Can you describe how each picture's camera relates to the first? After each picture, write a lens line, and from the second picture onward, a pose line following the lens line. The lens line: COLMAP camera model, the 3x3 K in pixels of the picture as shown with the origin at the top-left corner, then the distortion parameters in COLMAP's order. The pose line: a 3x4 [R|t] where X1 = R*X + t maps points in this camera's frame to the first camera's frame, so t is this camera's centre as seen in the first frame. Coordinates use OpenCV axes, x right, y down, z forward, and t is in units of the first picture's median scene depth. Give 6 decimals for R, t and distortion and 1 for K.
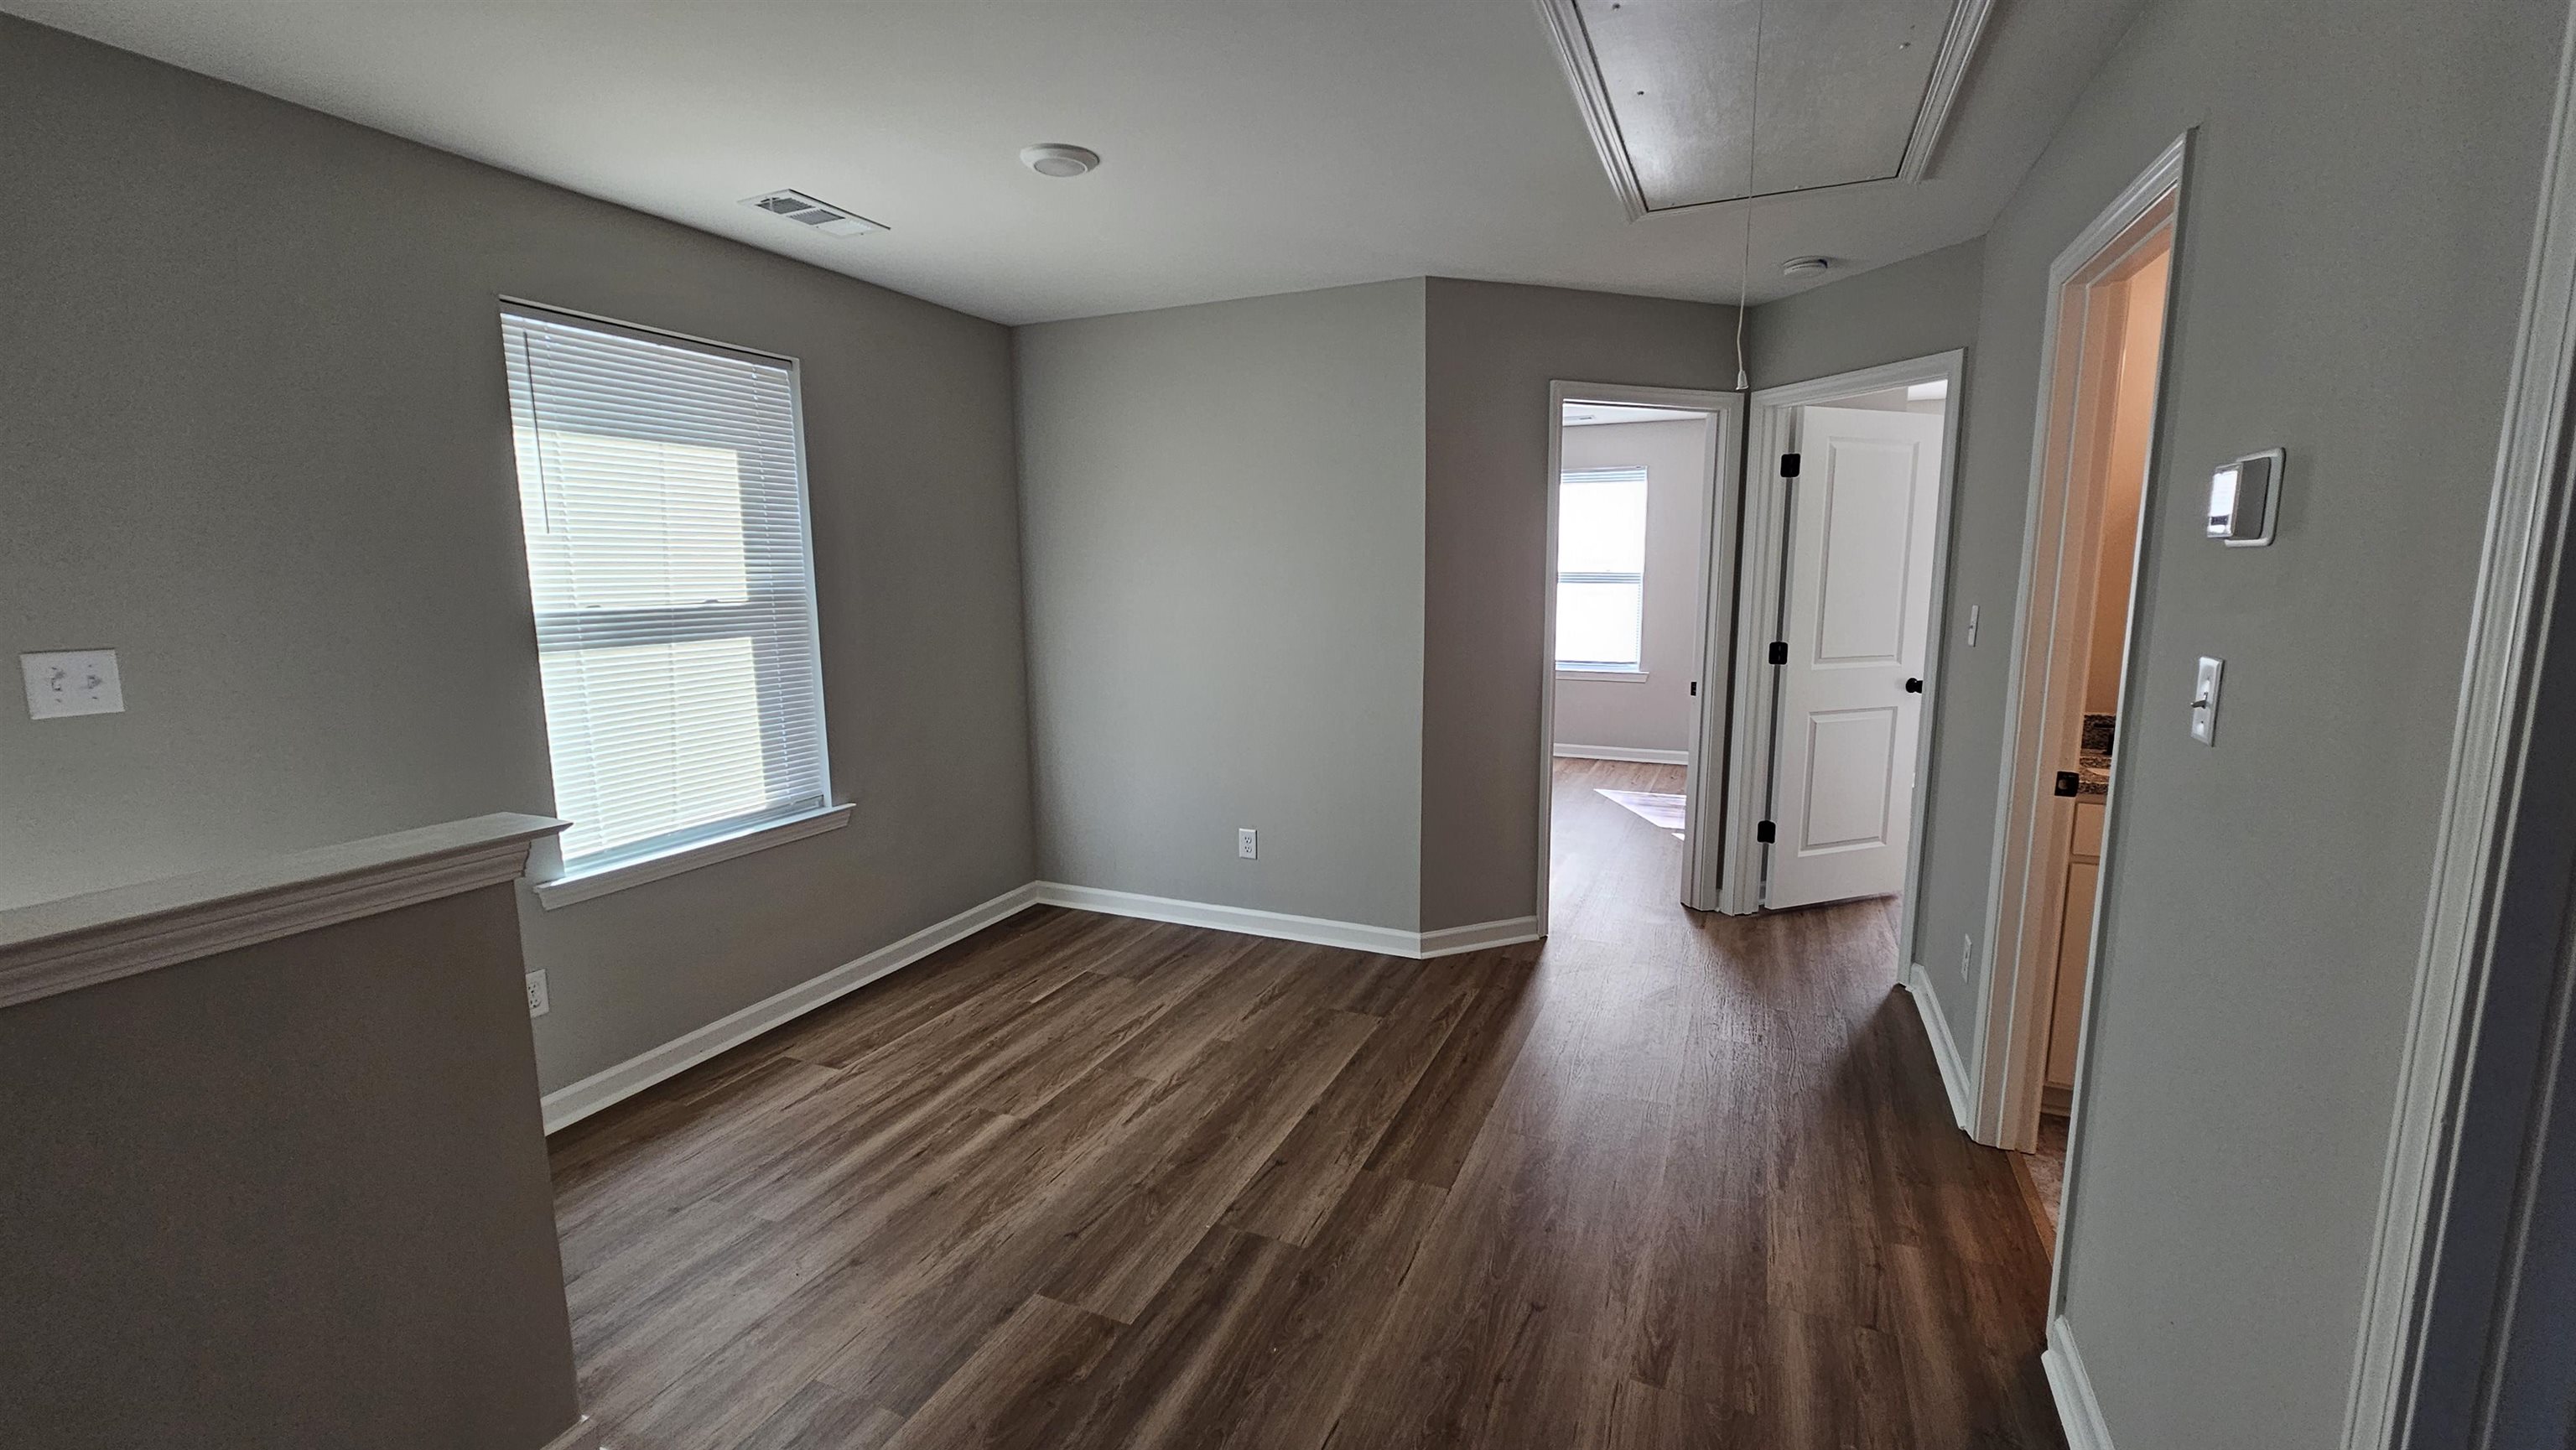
lens RADIAL K [[1056.0, 0, 1291.4], [0, 1056.0, 717.1], [0, 0, 1]] dist [-0.002779, 0.000529]
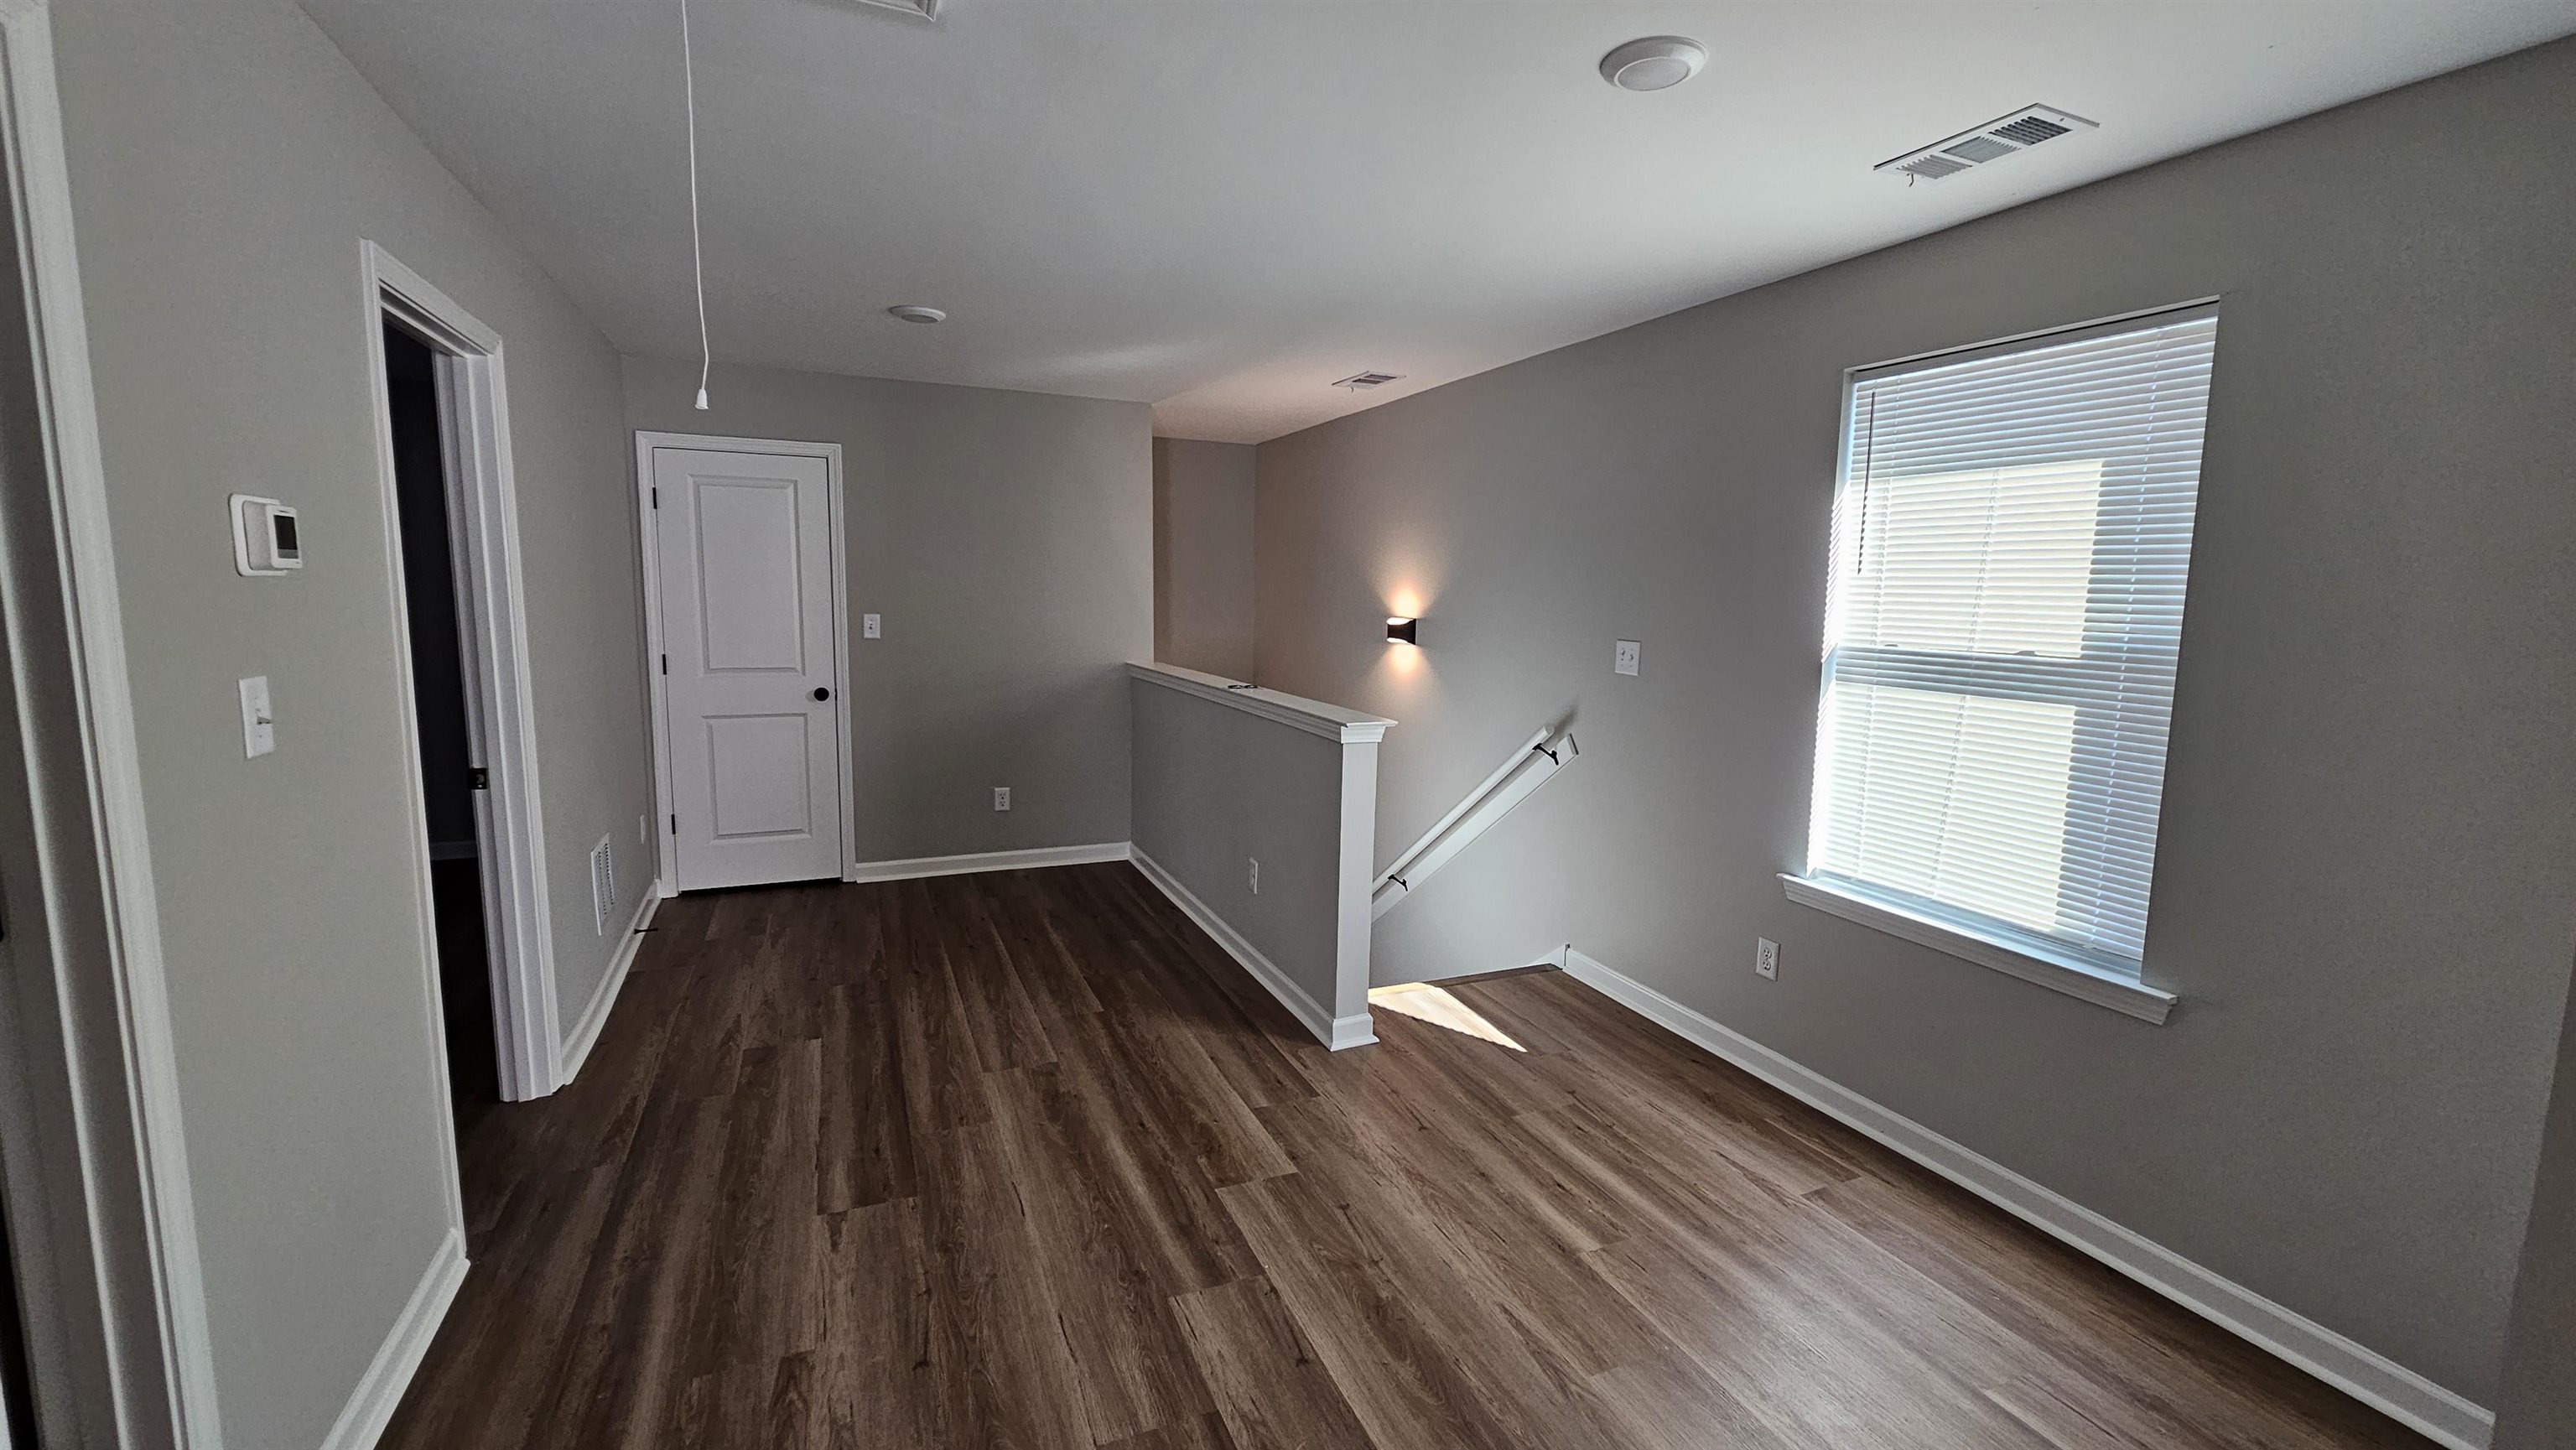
lens RADIAL K [[1056.0, 0, 1291.4], [0, 1056.0, 717.1], [0, 0, 1]] dist [-0.002779, 0.000529]
pose [[-0.678703, 0.085418, -0.729429, 0.510659], [-0.119504, 0.967131, 0.224447, -0.210923], [0.724625, 0.239502, -0.646187, 1.342793]]
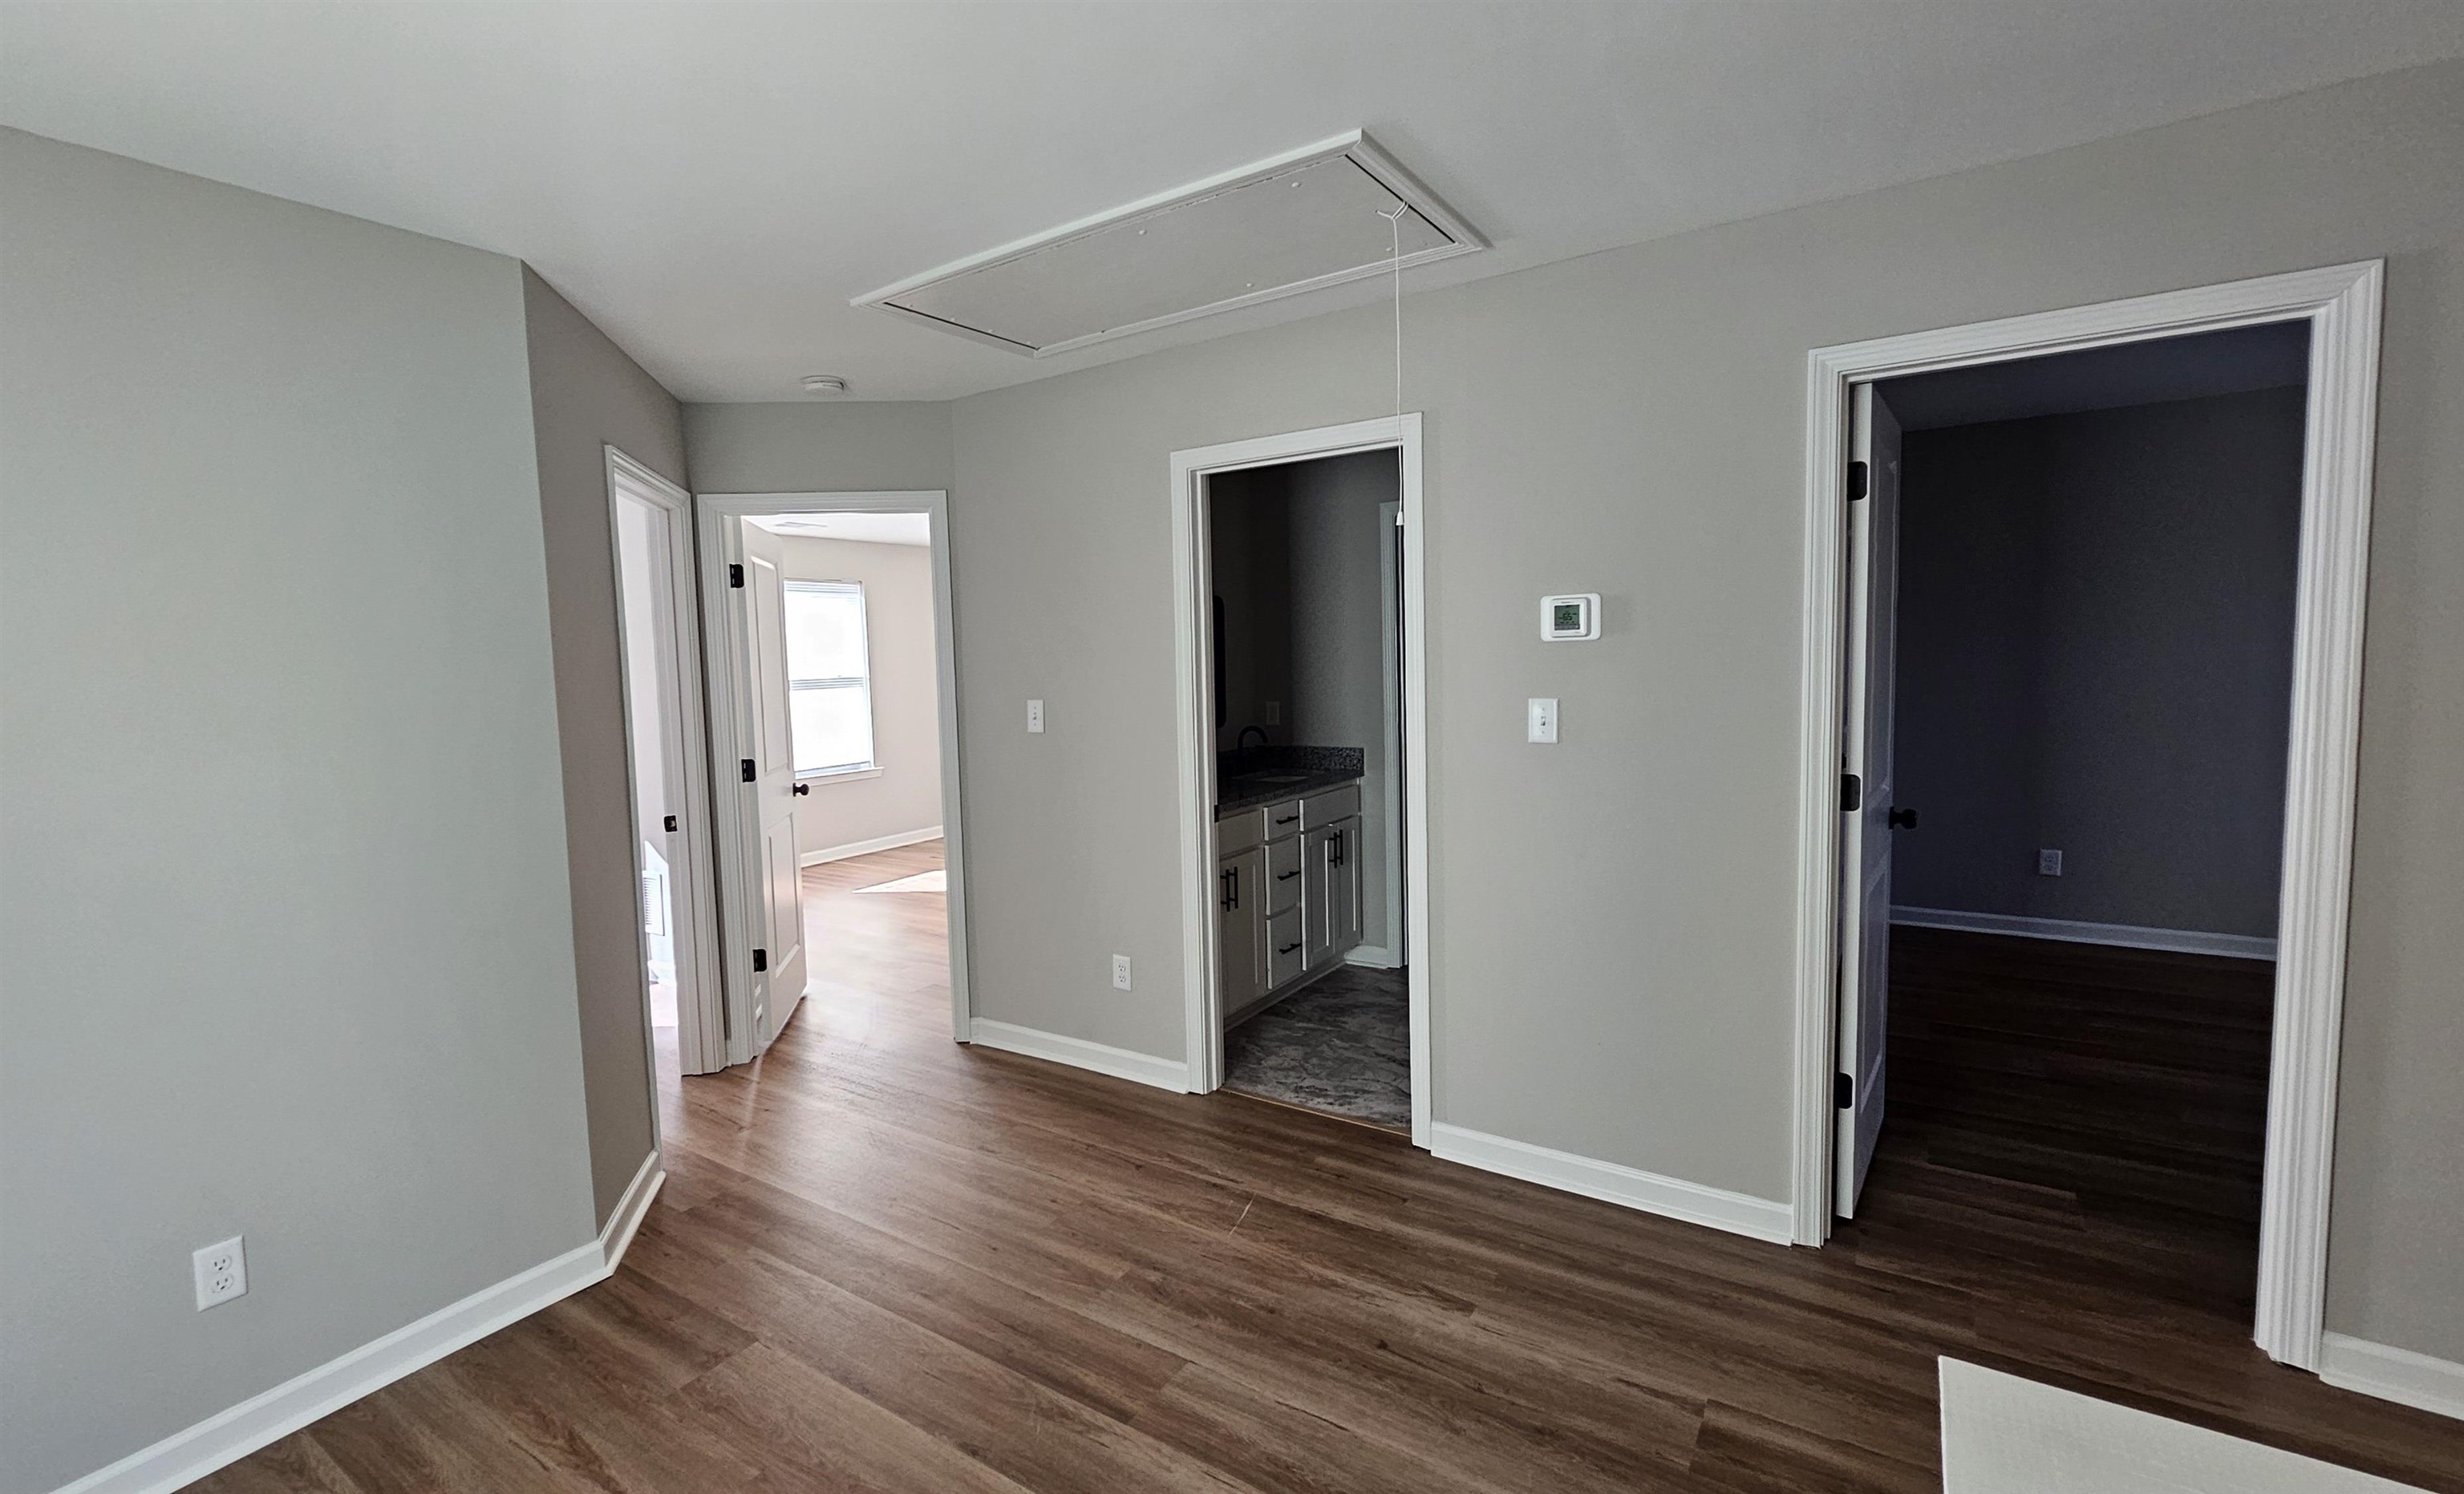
lens RADIAL K [[1084.6, 0, 1146.2], [0, 1084.6, 742.1], [0, 0, 1]] dist [-0.001614, -0.000118]
pose [[0.197471, -0.078349, 0.977173, -0.657014], [0.172714, 0.983989, 0.043993, -0.104899], [-0.964974, 0.160084, 0.207841, 0.702694]]
